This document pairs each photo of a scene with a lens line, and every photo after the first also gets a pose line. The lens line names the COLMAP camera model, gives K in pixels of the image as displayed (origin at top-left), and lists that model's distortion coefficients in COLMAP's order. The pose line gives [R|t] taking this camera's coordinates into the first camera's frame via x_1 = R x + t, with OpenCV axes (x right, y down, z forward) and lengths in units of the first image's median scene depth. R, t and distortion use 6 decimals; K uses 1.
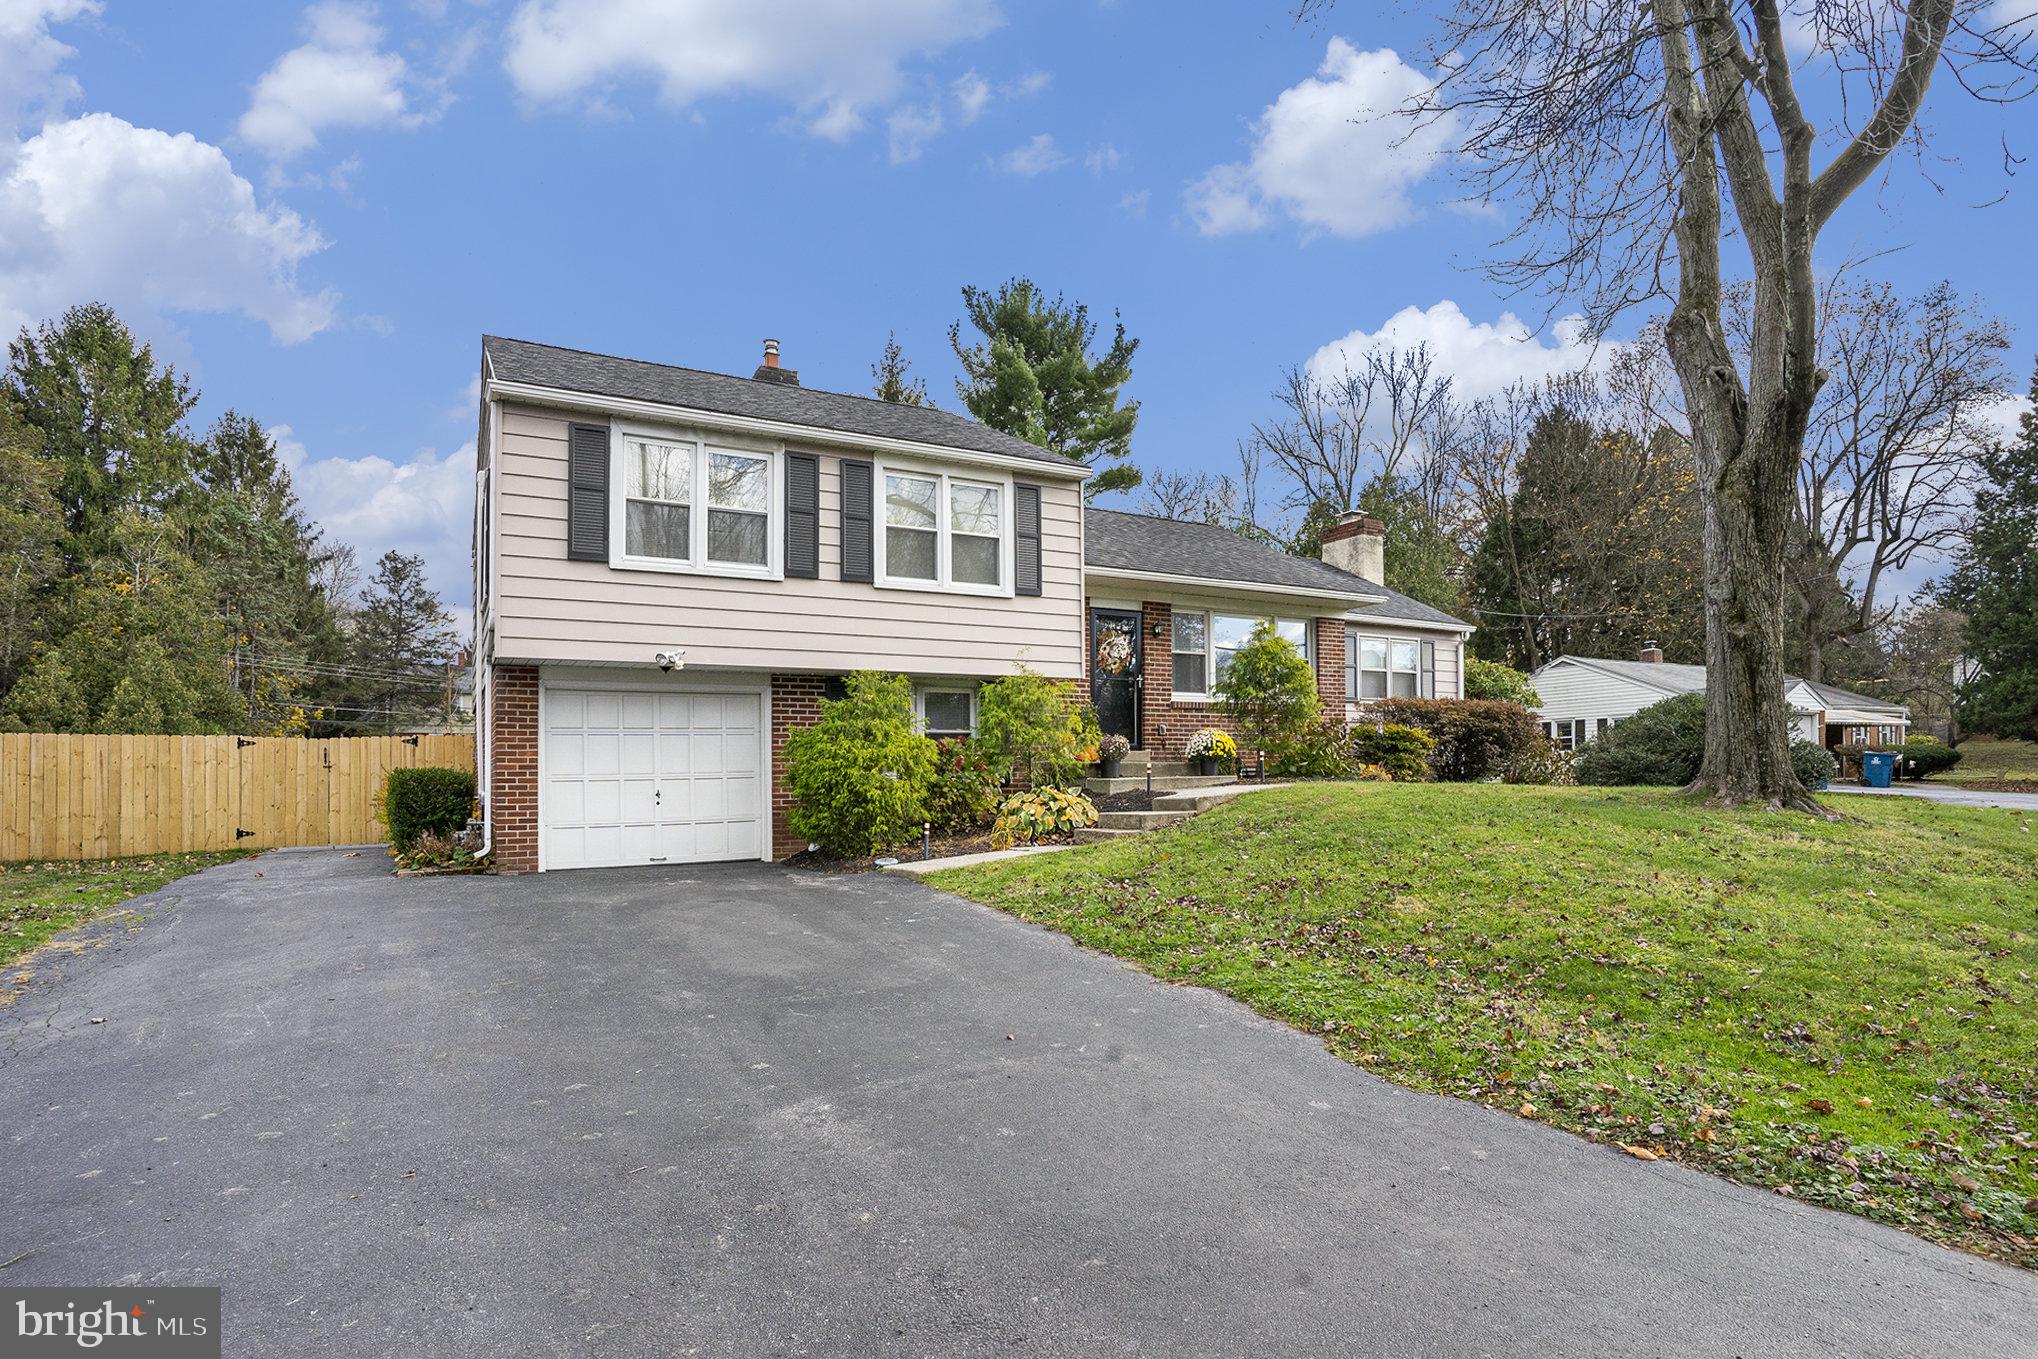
lens RADIAL K [[1003.7, 0, 1040.3], [0, 1003.7, 724.2], [0, 0, 1]] dist [-0.060037, 0.011514]
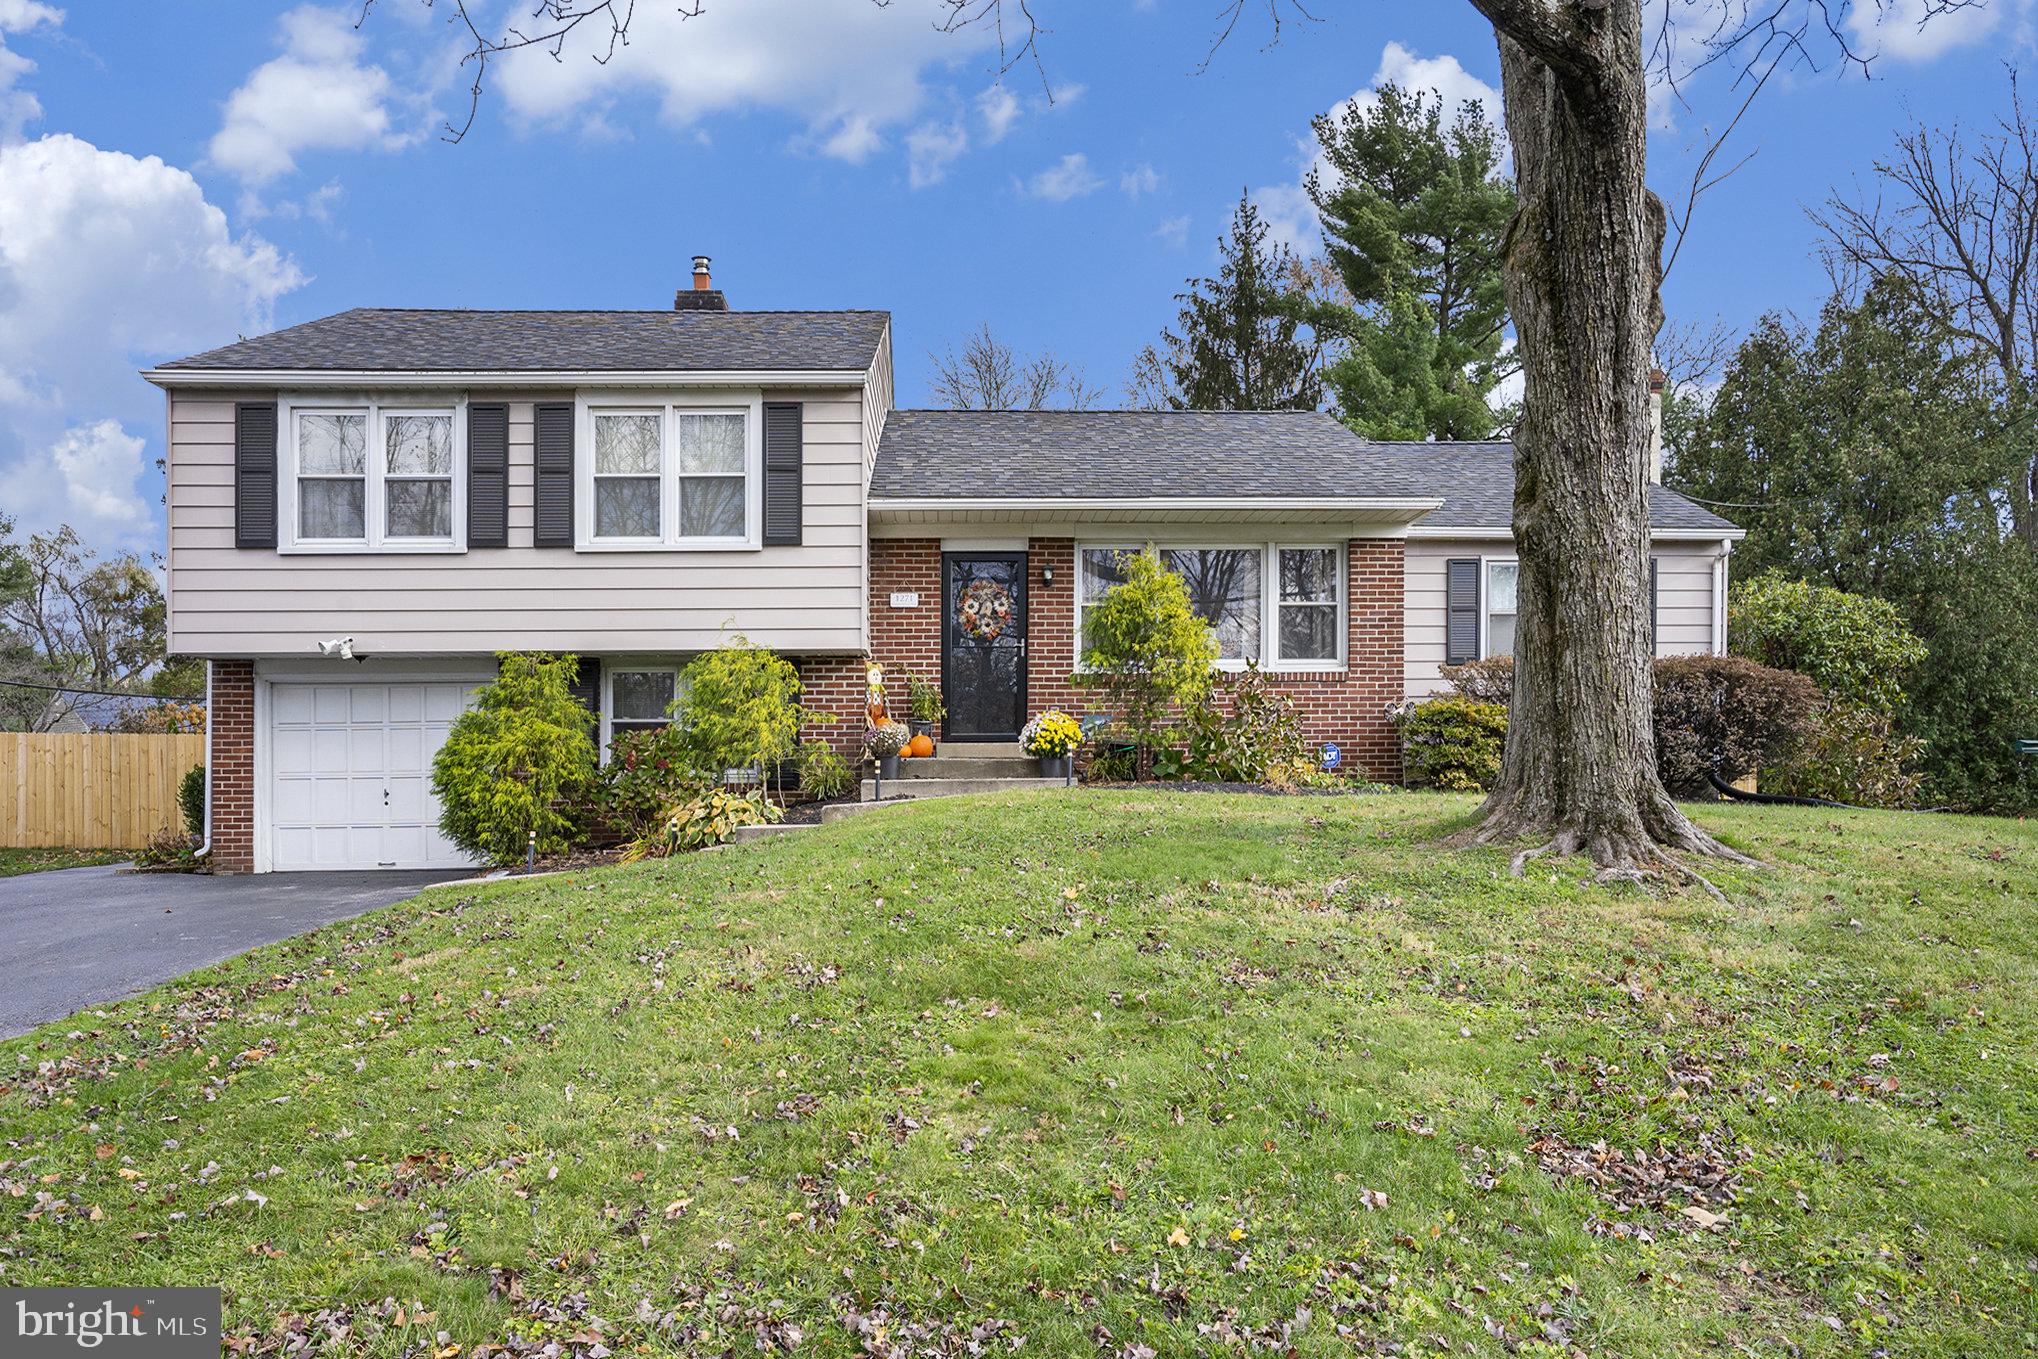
lens RADIAL K [[1291.5, 0, 1020.8], [0, 1291.5, 716.7], [0, 0, 1]] dist [-0.012489, 0.002830]
pose [[0.891185, -0.013772, -0.453430, 0.670611], [0.017378, 0.999842, 0.003788, 0.004488], [0.453306, -0.011256, 0.891284, 0.206588]]
